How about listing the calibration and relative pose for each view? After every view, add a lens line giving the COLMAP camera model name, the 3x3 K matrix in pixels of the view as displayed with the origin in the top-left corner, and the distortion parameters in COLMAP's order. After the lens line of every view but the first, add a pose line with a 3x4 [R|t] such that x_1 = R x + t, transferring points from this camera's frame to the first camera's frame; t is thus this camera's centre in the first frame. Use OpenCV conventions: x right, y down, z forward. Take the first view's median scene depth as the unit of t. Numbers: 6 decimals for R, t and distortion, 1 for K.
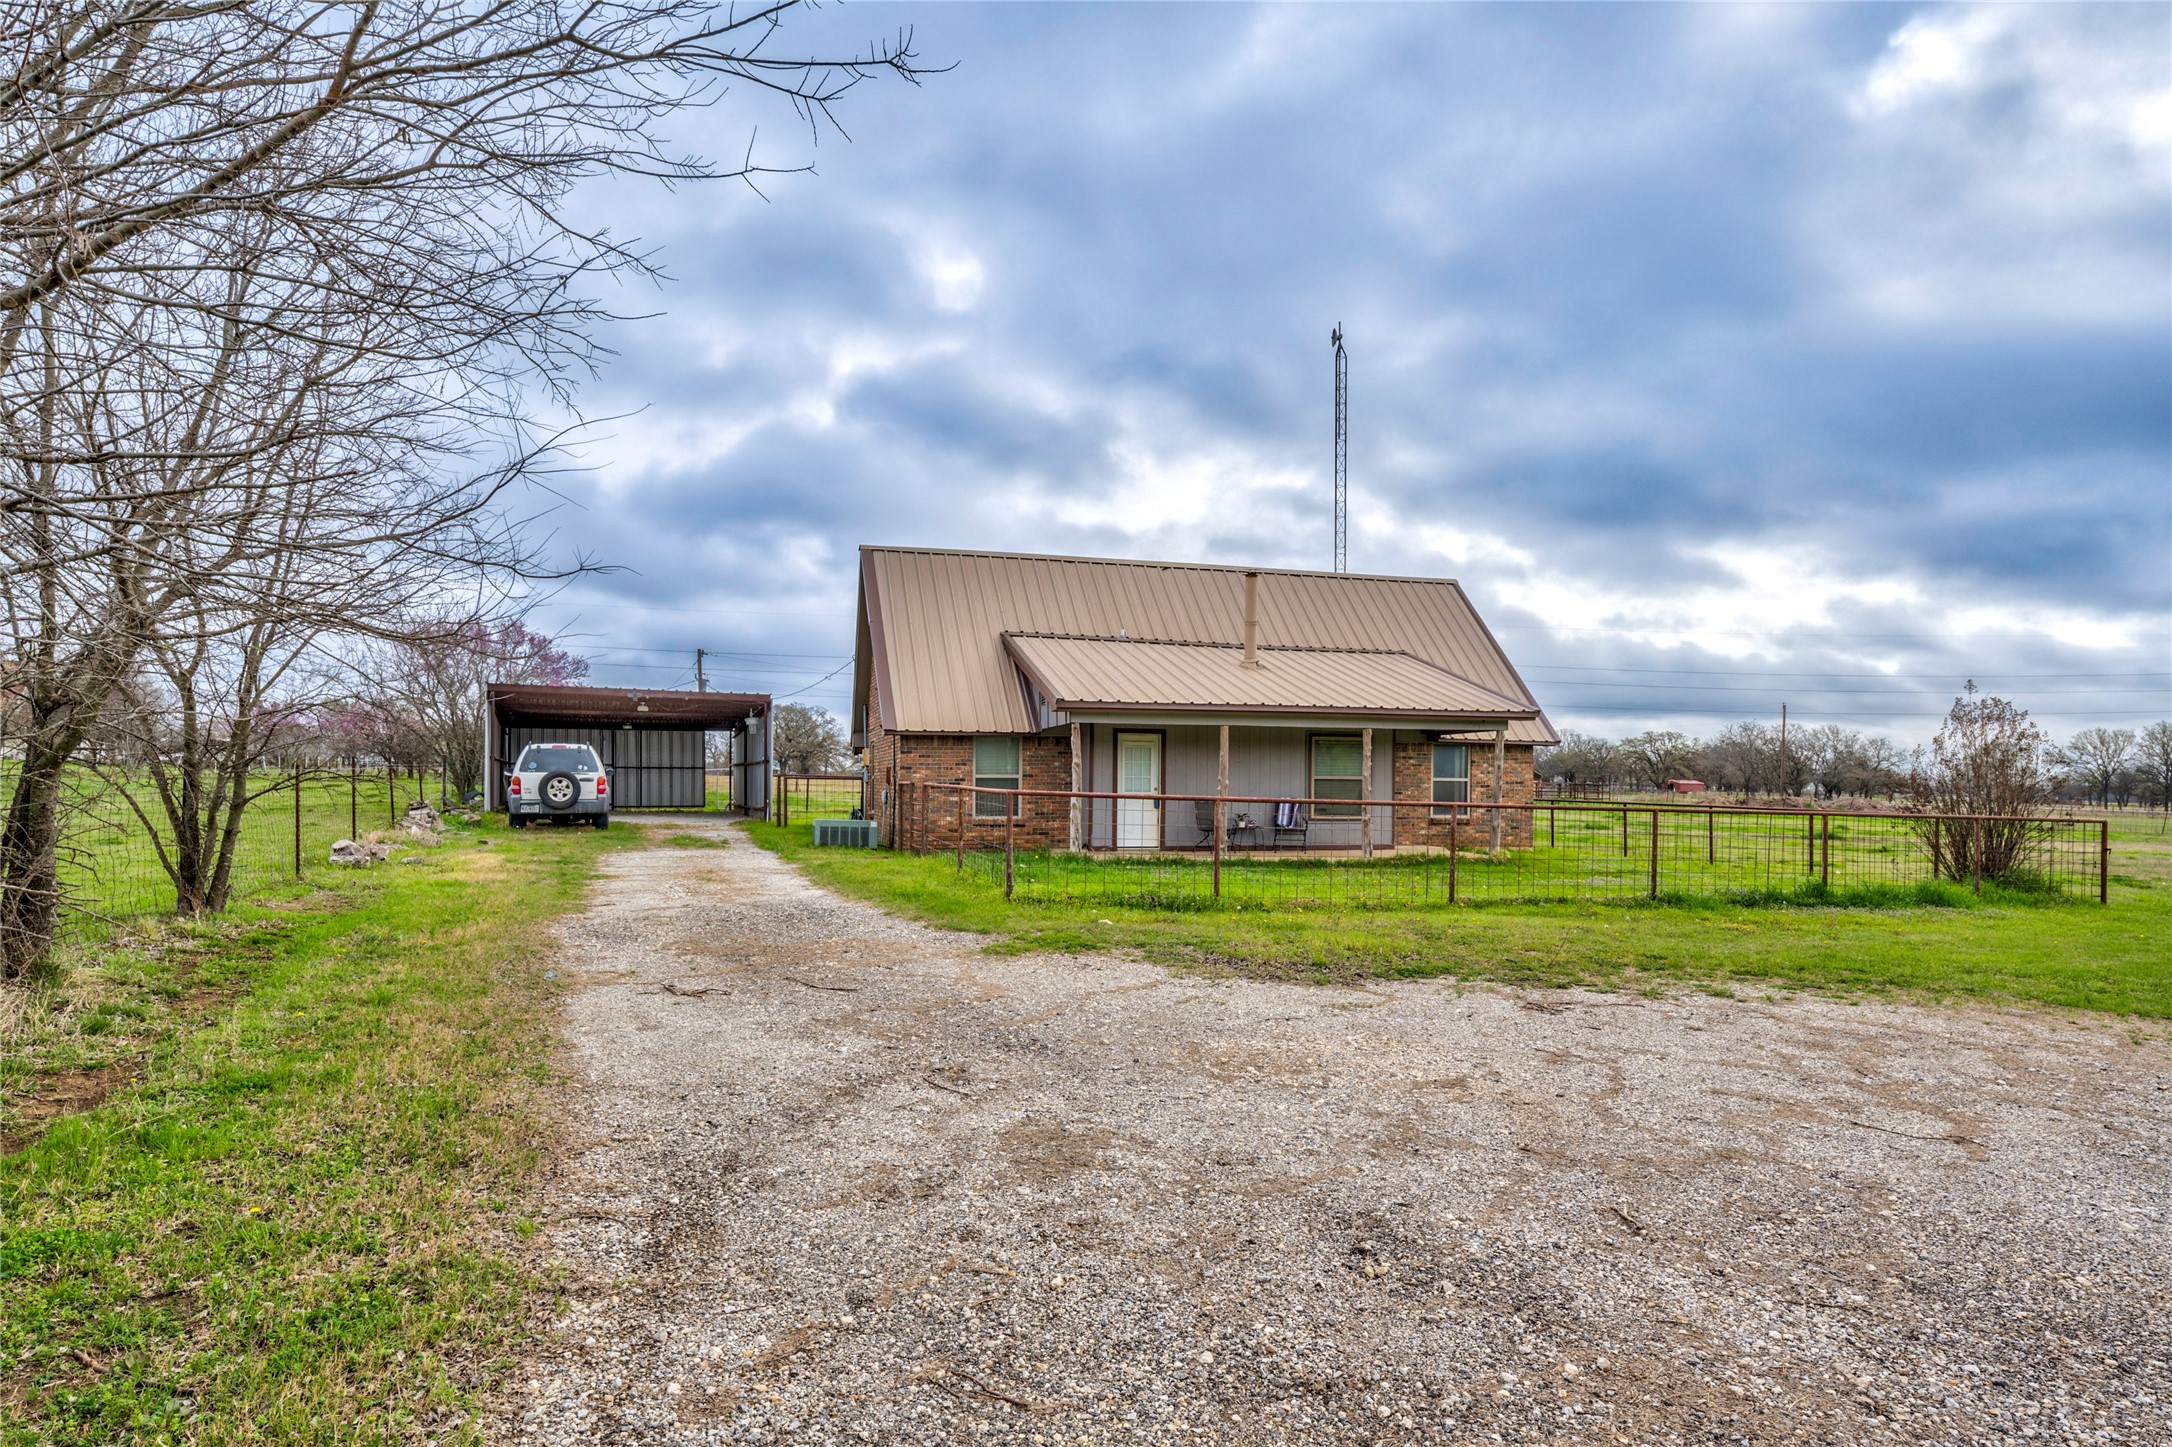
lens RADIAL K [[1180.0, 0, 1087.2], [0, 1180.0, 791.0], [0, 0, 1]] dist [-0.021697, -0.000176]
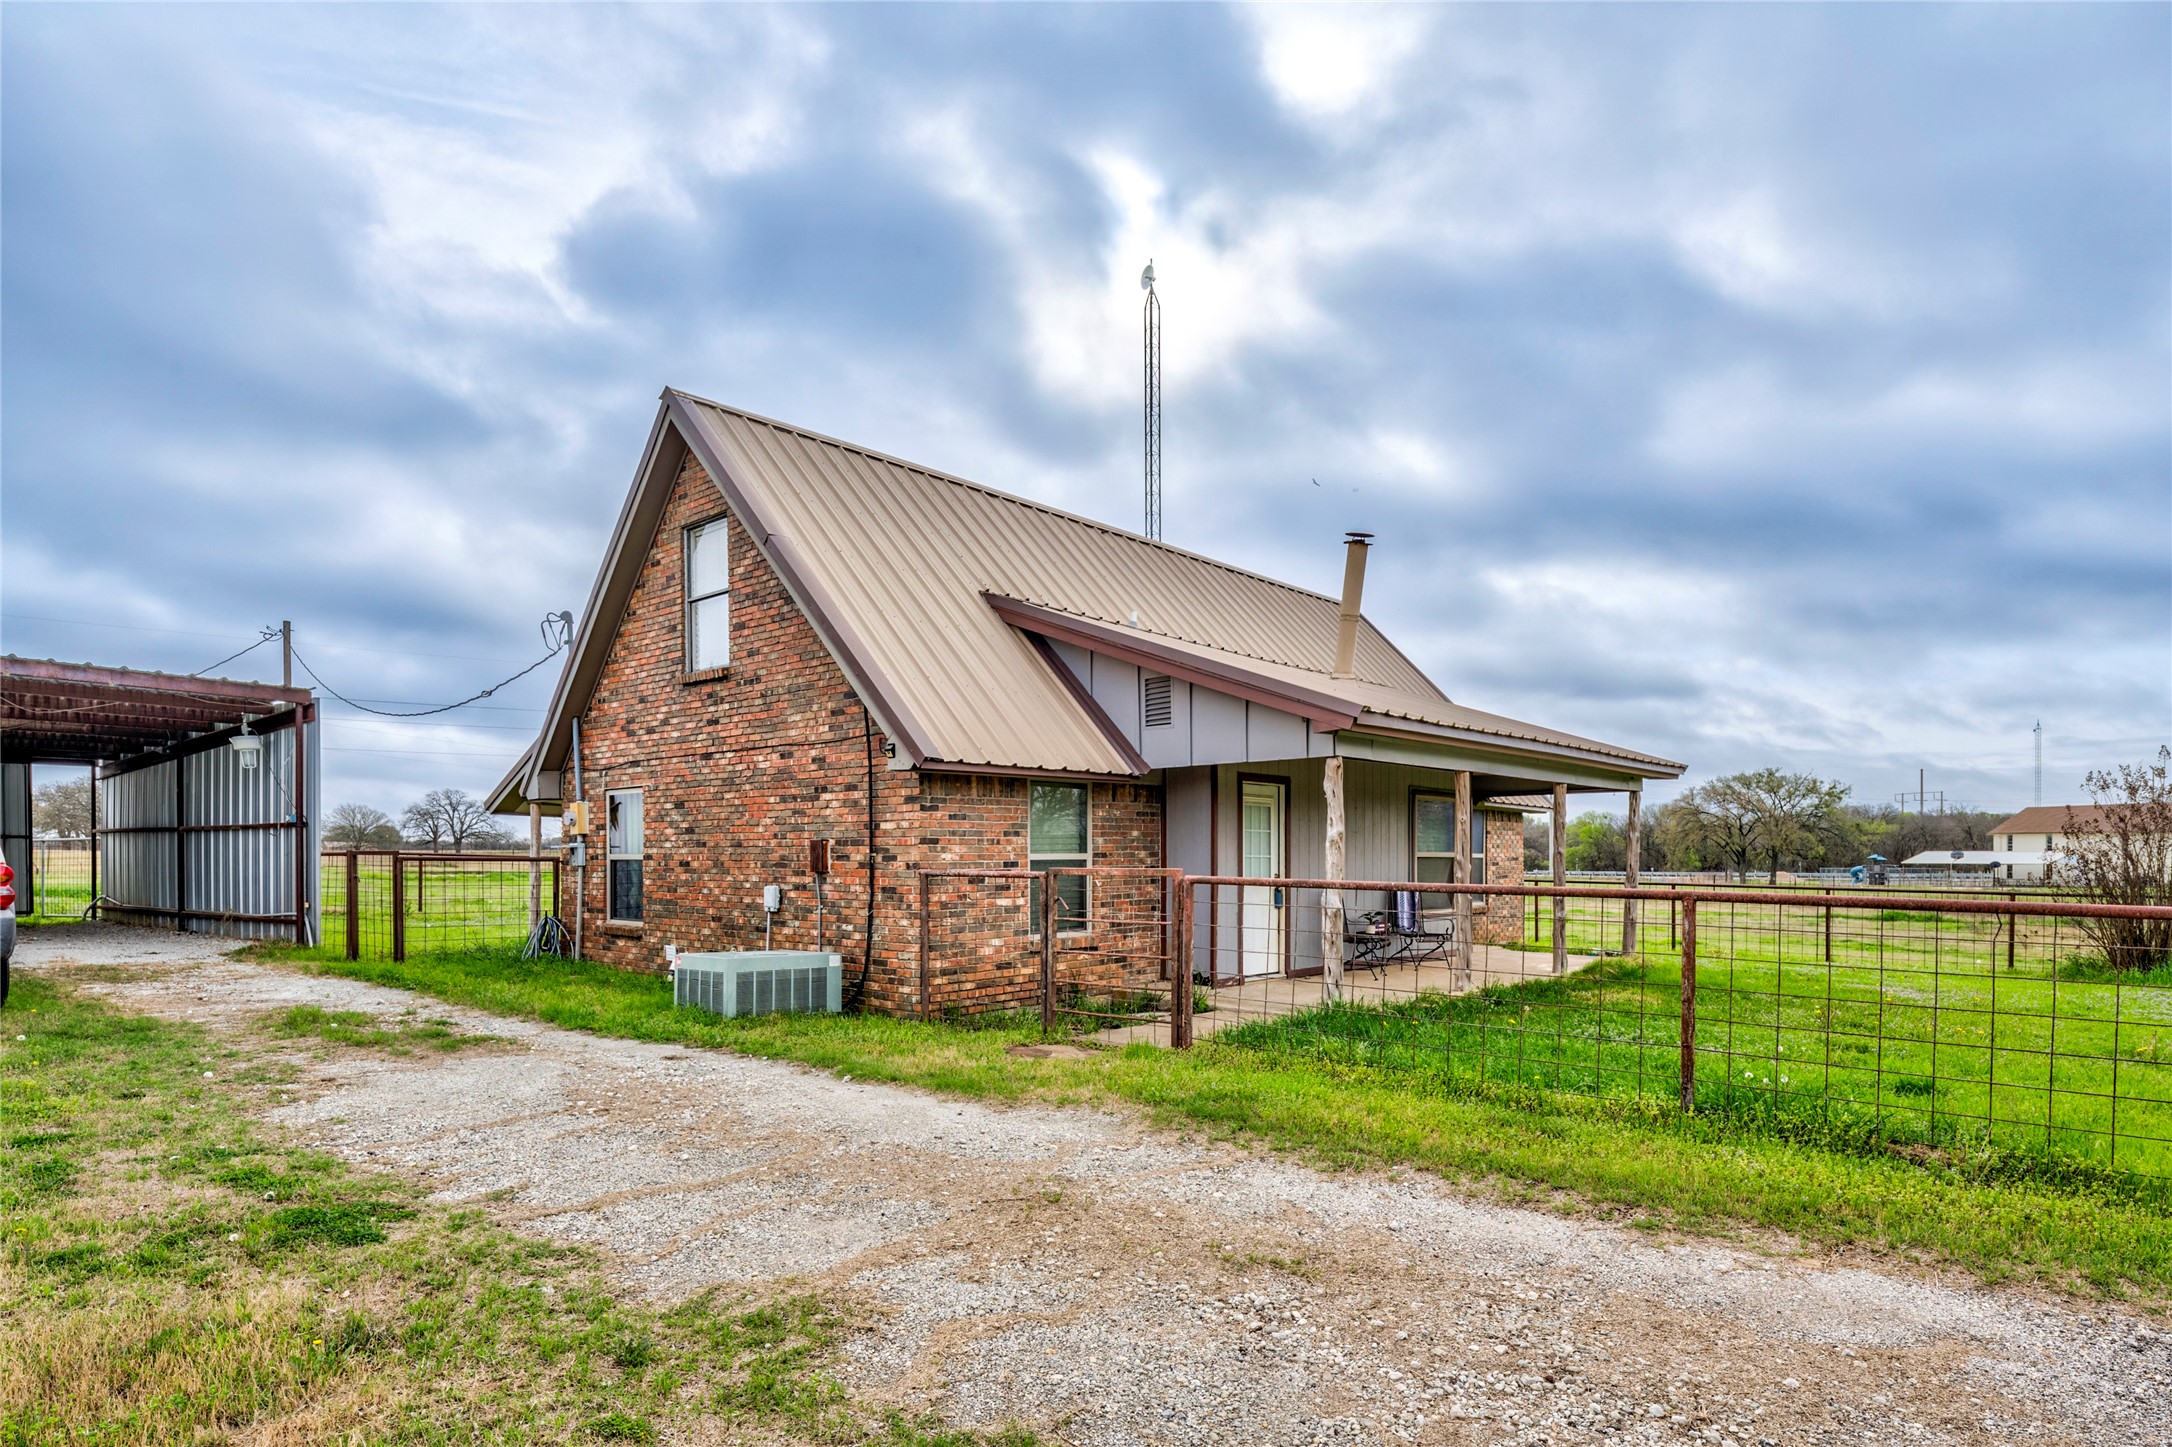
lens RADIAL K [[1167.5, 0, 1080.9], [0, 1167.5, 861.2], [0, 0, 1]] dist [-0.000177, -0.000038]
pose [[0.844672, -0.008113, 0.535223, -0.342965], [0.007126, 0.999967, 0.003912, -0.012337], [-0.535237, 0.000509, 0.844702, 0.552112]]
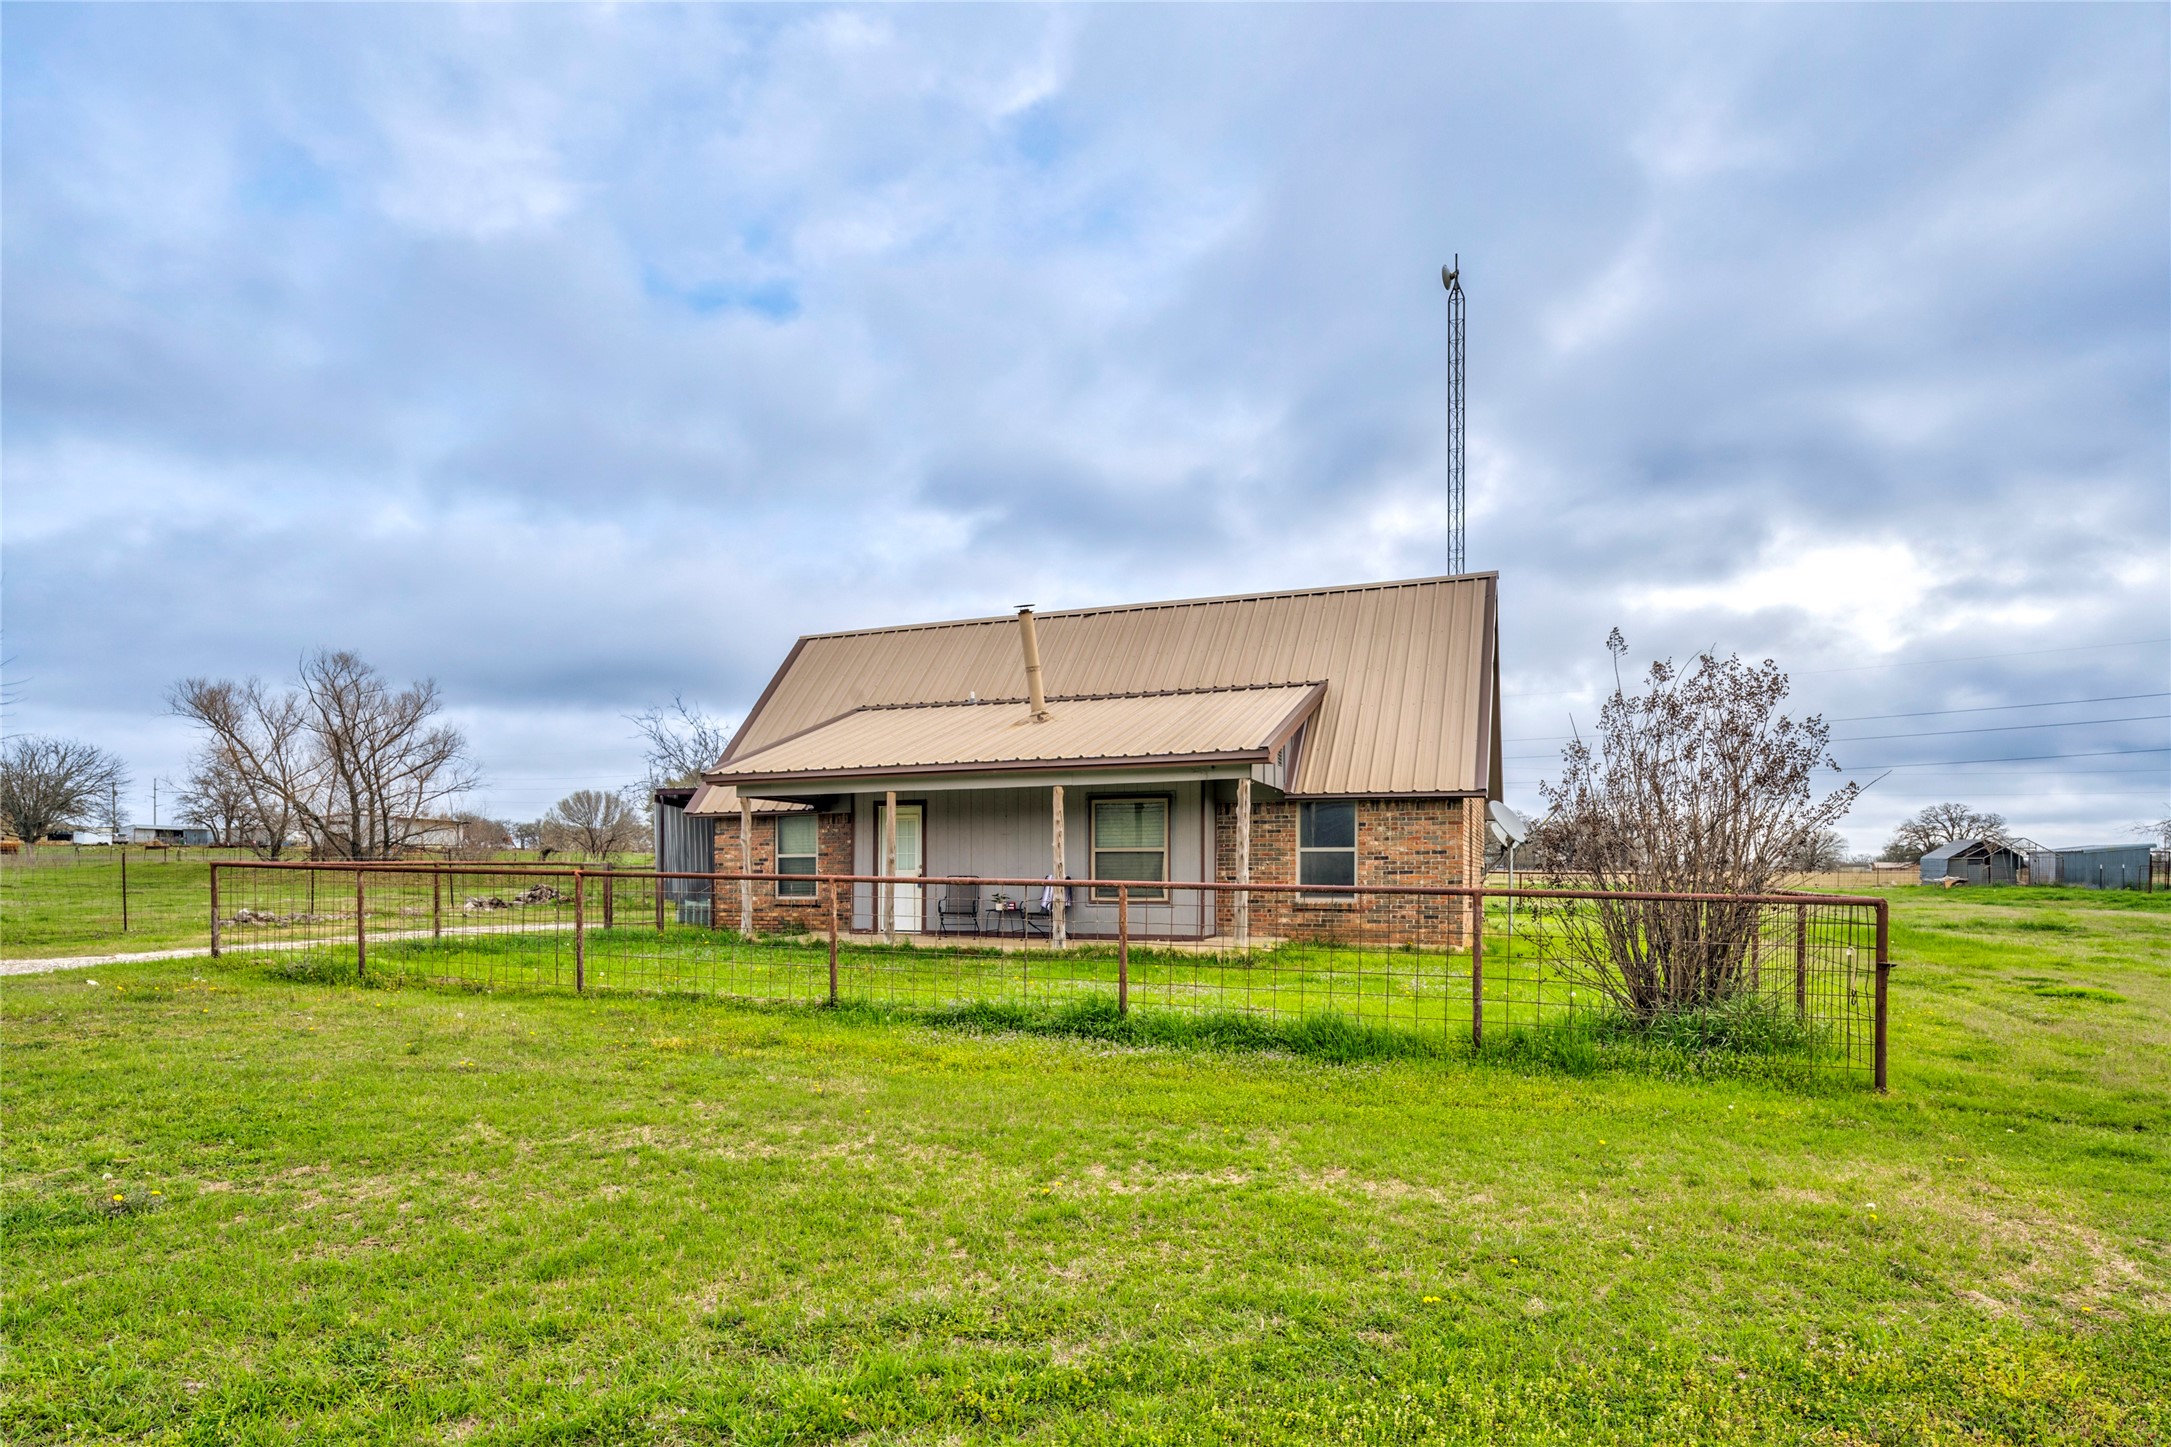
lens RADIAL K [[1198.0, 0, 1083.8], [0, 1198.0, 862.4], [0, 0, 1]] dist [-0.000180, 0.000011]
pose [[0.796187, -0.015921, -0.604841, 0.707144], [0.003443, 0.999757, -0.021784, 0.015359], [0.605041, 0.015262, 0.796048, 0.351386]]
